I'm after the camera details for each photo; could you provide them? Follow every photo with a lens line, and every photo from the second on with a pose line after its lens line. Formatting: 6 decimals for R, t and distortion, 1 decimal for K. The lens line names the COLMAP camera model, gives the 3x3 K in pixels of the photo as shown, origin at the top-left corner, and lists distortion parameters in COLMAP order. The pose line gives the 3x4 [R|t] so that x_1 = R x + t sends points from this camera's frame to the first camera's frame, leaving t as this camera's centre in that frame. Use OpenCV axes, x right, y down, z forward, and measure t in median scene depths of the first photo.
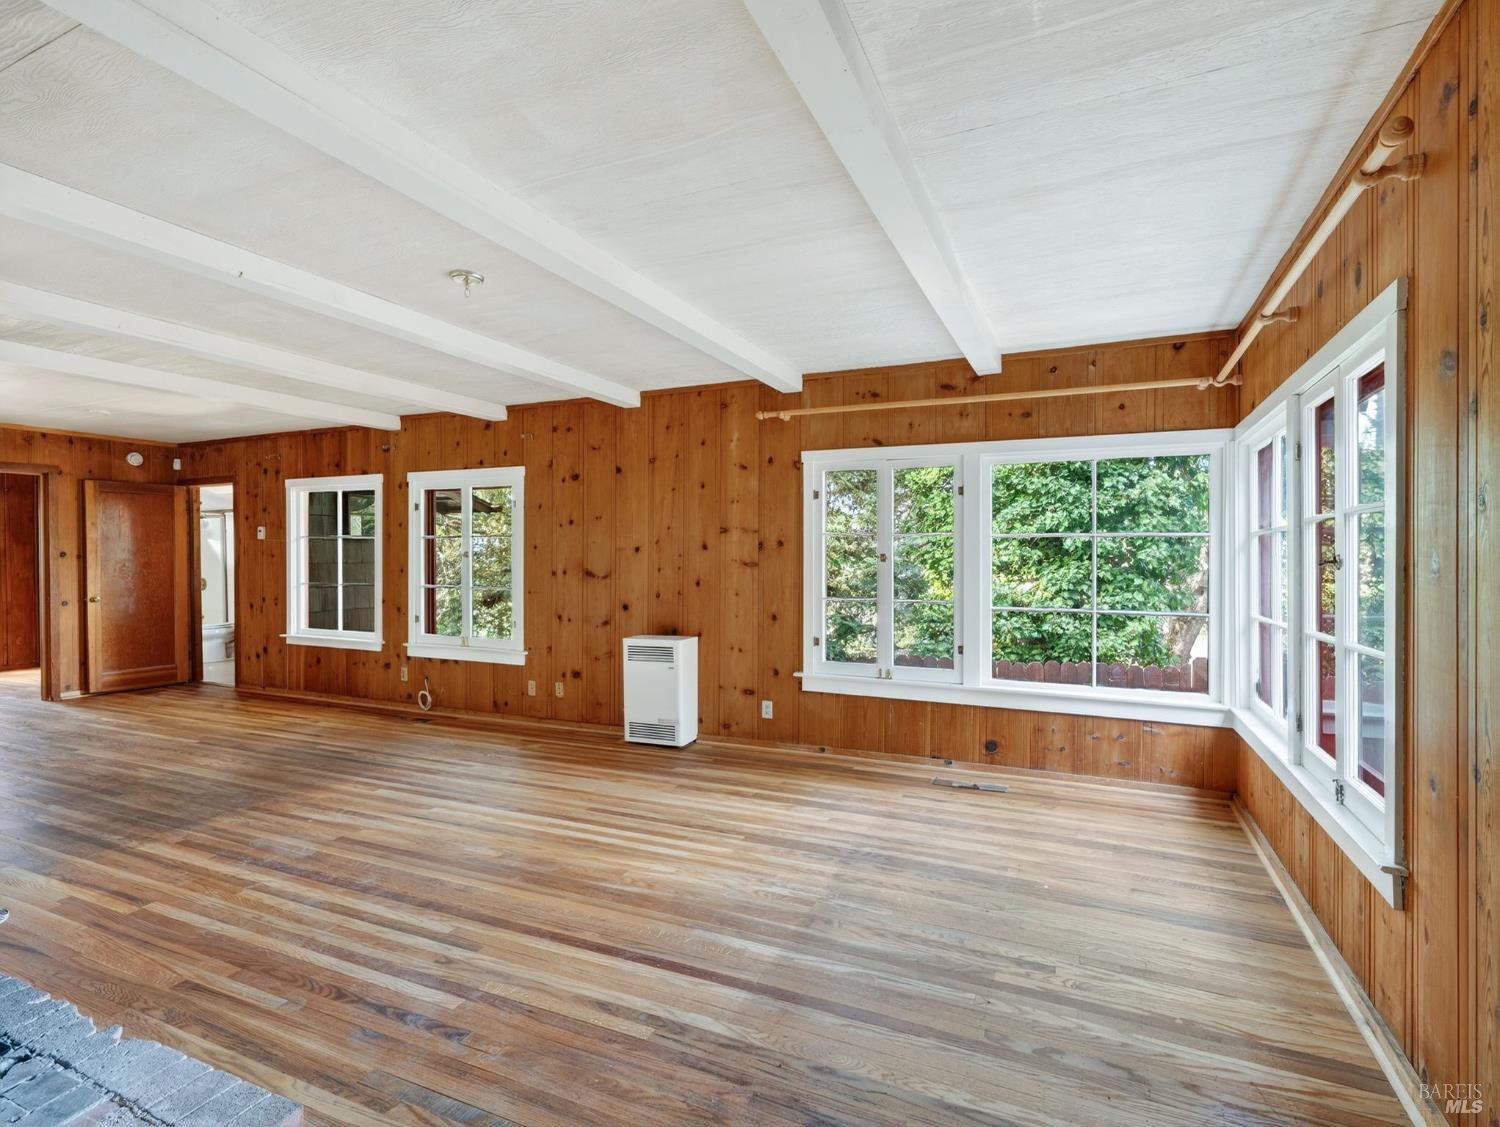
lens RADIAL K [[762.9, 0, 736.3], [0, 762.9, 565.9], [0, 0, 1]] dist [-0.007173, 0.004147]
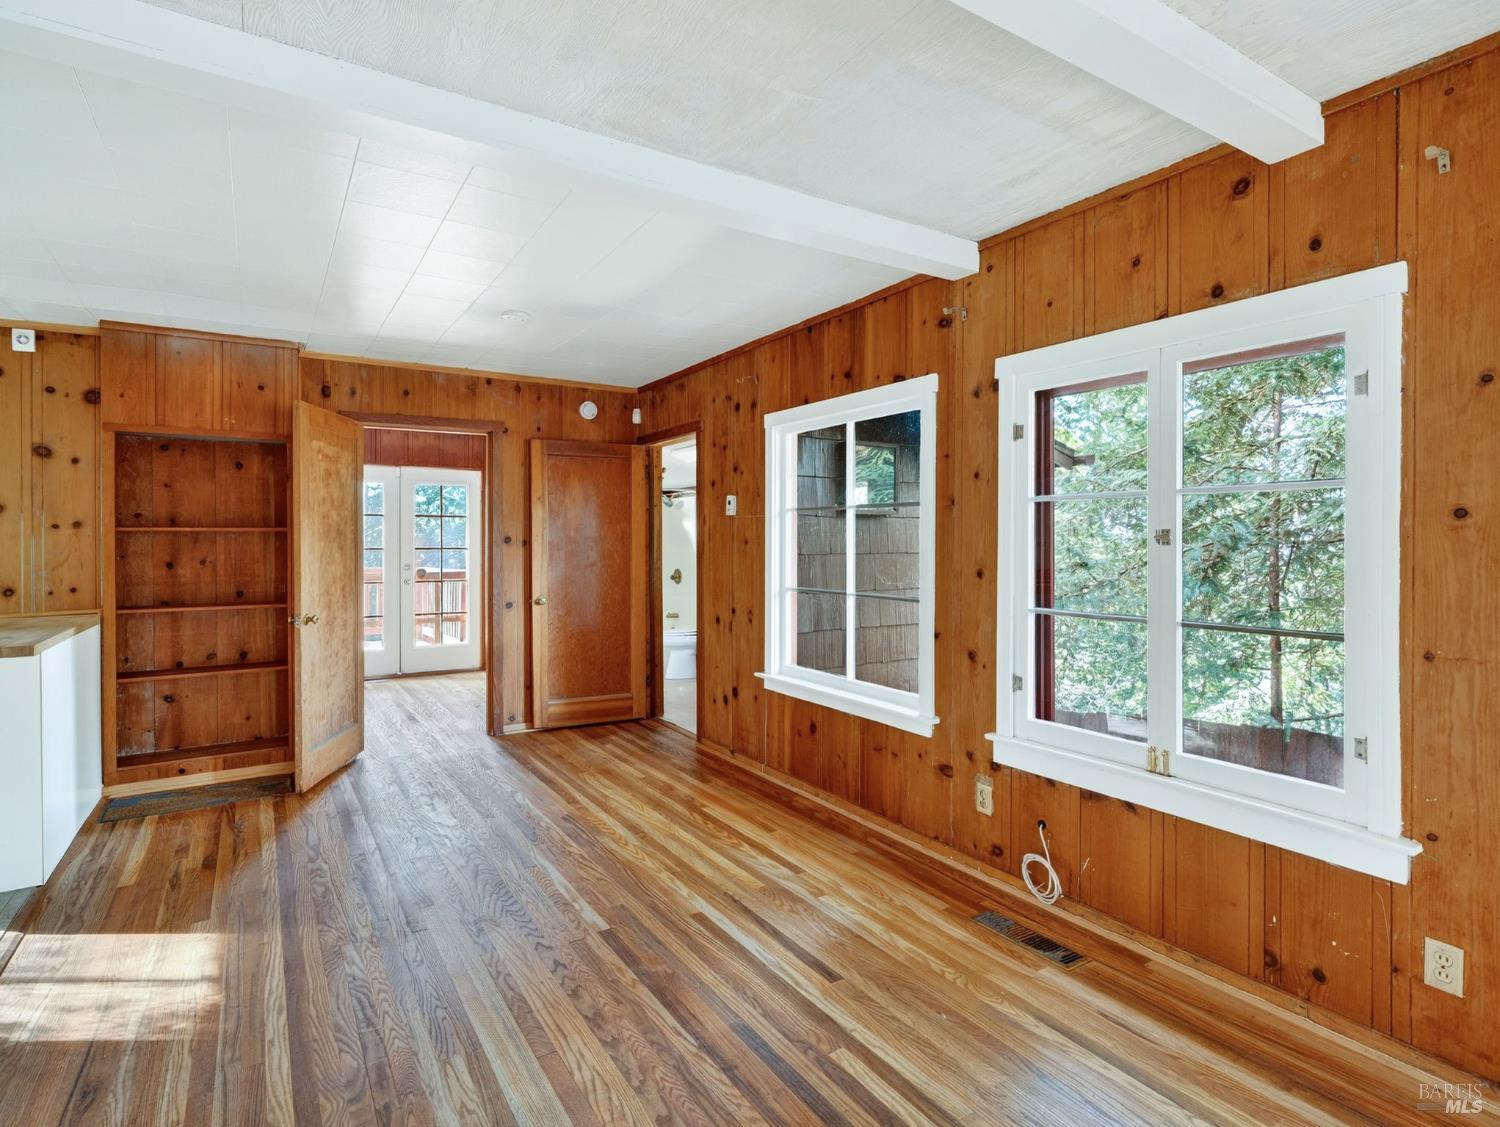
lens RADIAL K [[762.4, 0, 732.0], [0, 762.4, 530.0], [0, 0, 1]] dist [0.006488, -0.001835]
pose [[0.837370, -0.008361, -0.546572, -0.309636], [-0.008512, 0.999562, -0.028332, -0.005820], [0.546570, 0.028377, 0.836932, 0.525039]]
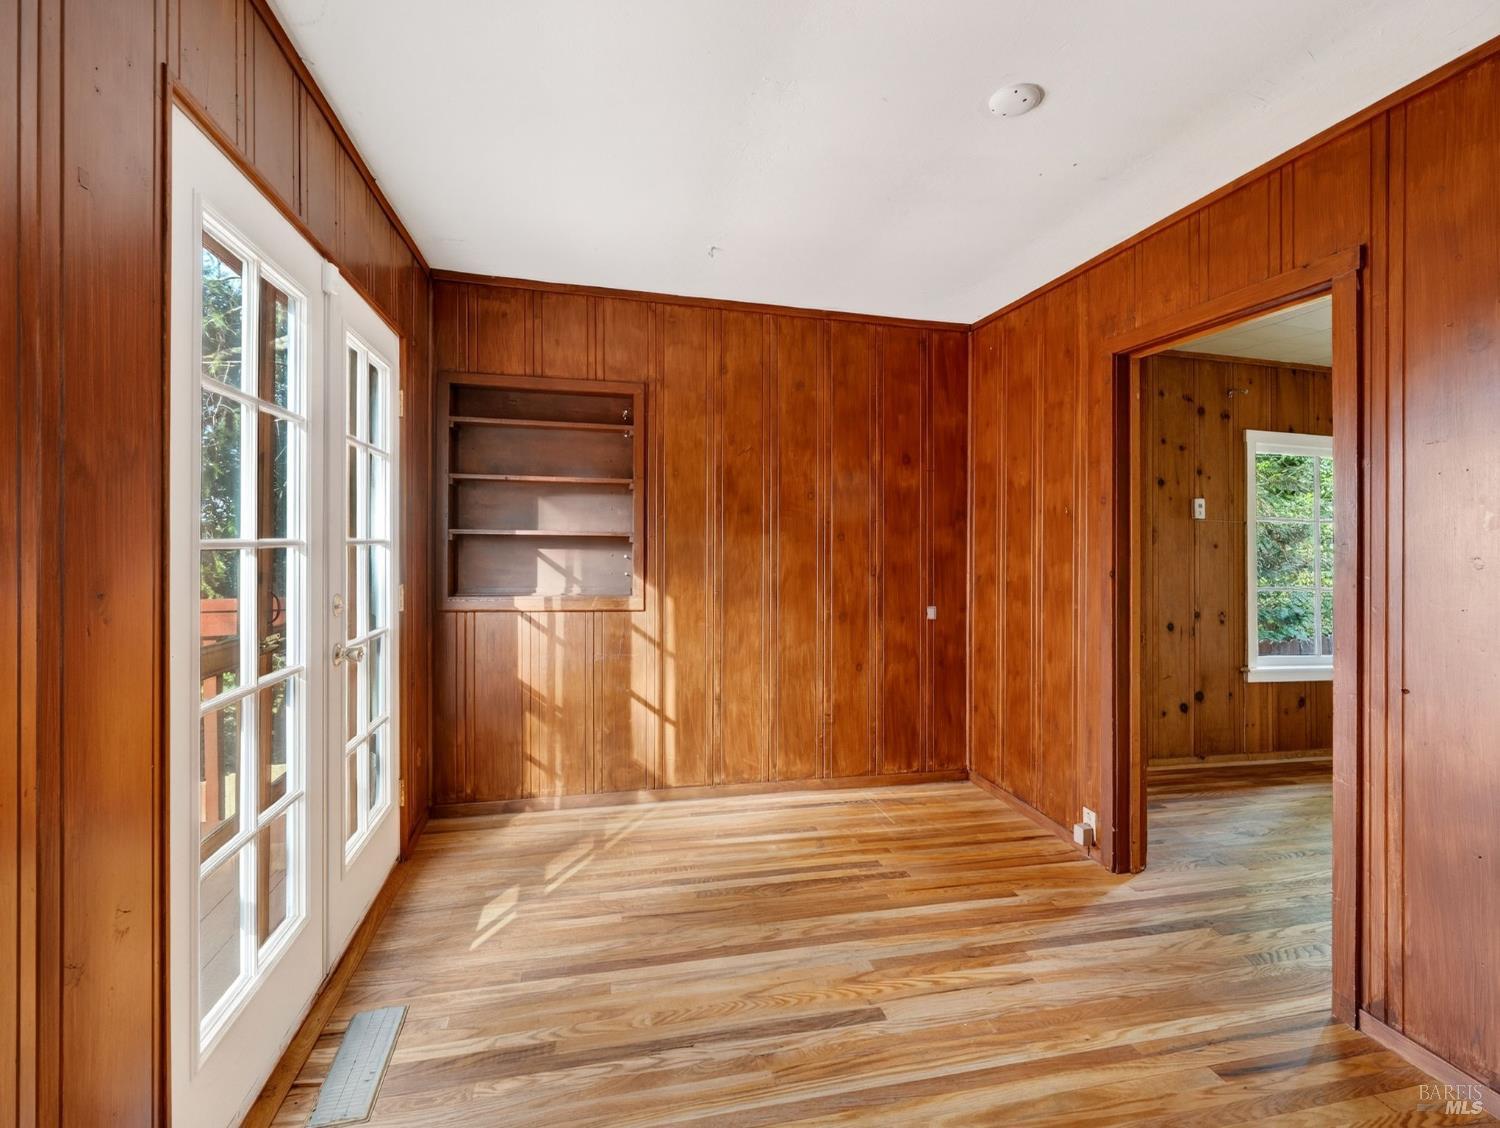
lens RADIAL K [[693.5, 0, 760.2], [0, 693.5, 522.4], [0, 0, 1]] dist [0.001970, 0.000230]
pose [[0.776999, 0.036827, 0.628424, -1.406036], [-0.015107, 0.999091, -0.039869, -0.004399], [-0.629321, 0.021485, 0.776849, 0.873081]]
